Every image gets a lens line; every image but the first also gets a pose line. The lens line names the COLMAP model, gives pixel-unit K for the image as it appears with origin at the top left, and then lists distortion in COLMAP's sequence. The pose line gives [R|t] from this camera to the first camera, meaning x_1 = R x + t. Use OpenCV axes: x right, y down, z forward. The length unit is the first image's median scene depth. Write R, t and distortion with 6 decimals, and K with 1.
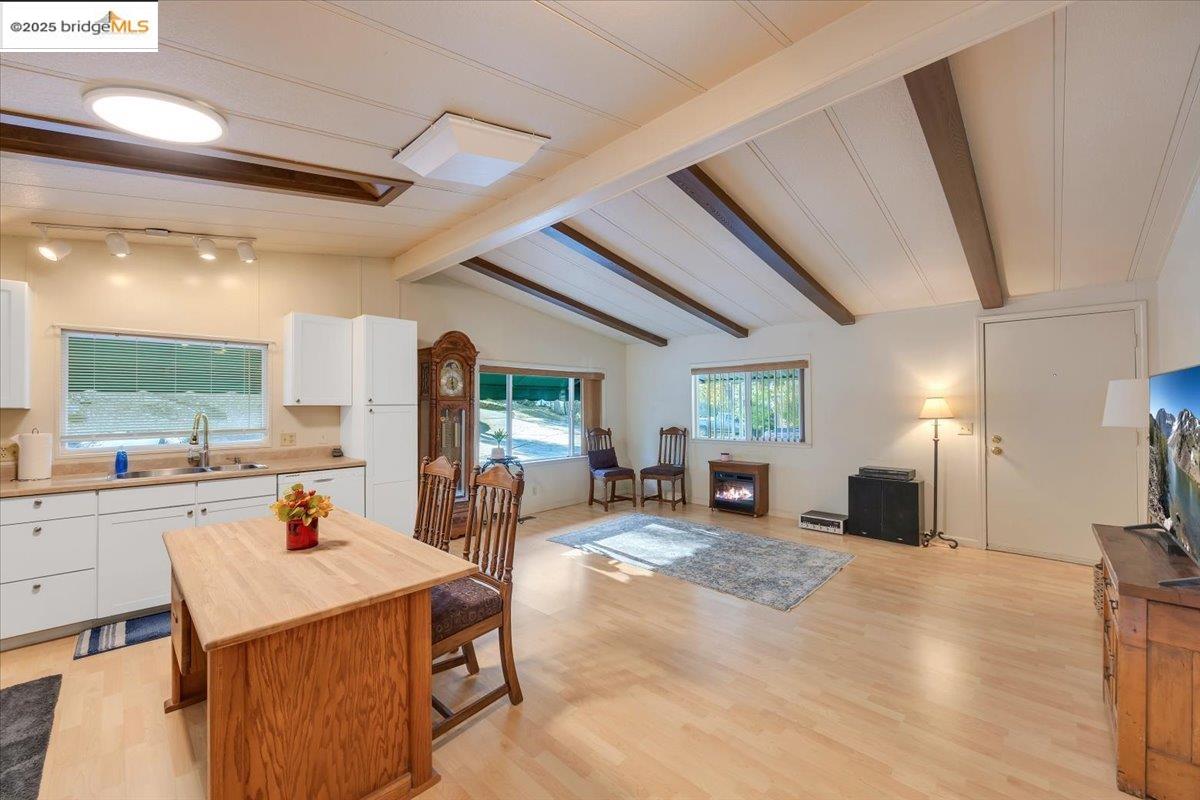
lens RADIAL K [[471.5, 0, 596.6], [0, 471.5, 403.0], [0, 0, 1]] dist [-0.000182, -0.000245]
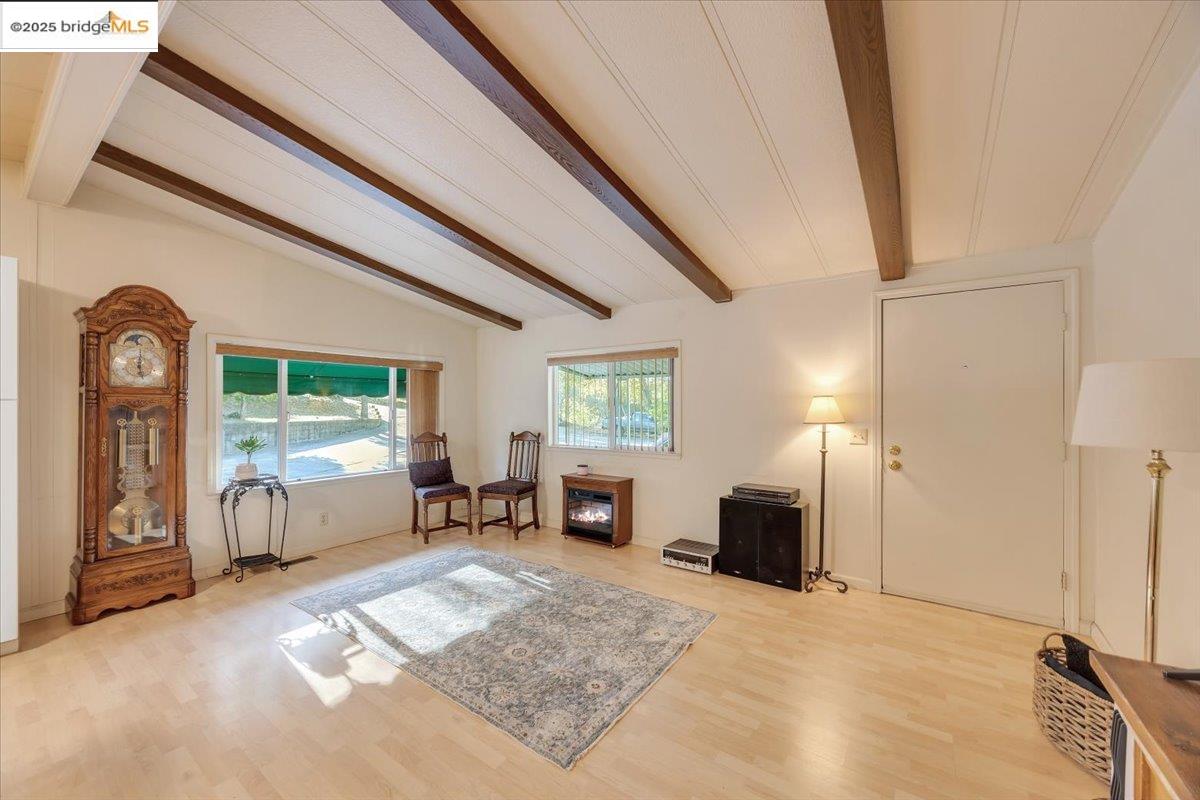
lens RADIAL K [[464.8, 0, 594.5], [0, 464.8, 406.8], [0, 0, 1]] dist [-0.000710, -0.000114]
pose [[0.989251, 0.006337, 0.146093, 0.228484], [-0.007821, 0.999923, 0.009591, 0.001587], [-0.146021, -0.010630, 0.989224, 0.291928]]
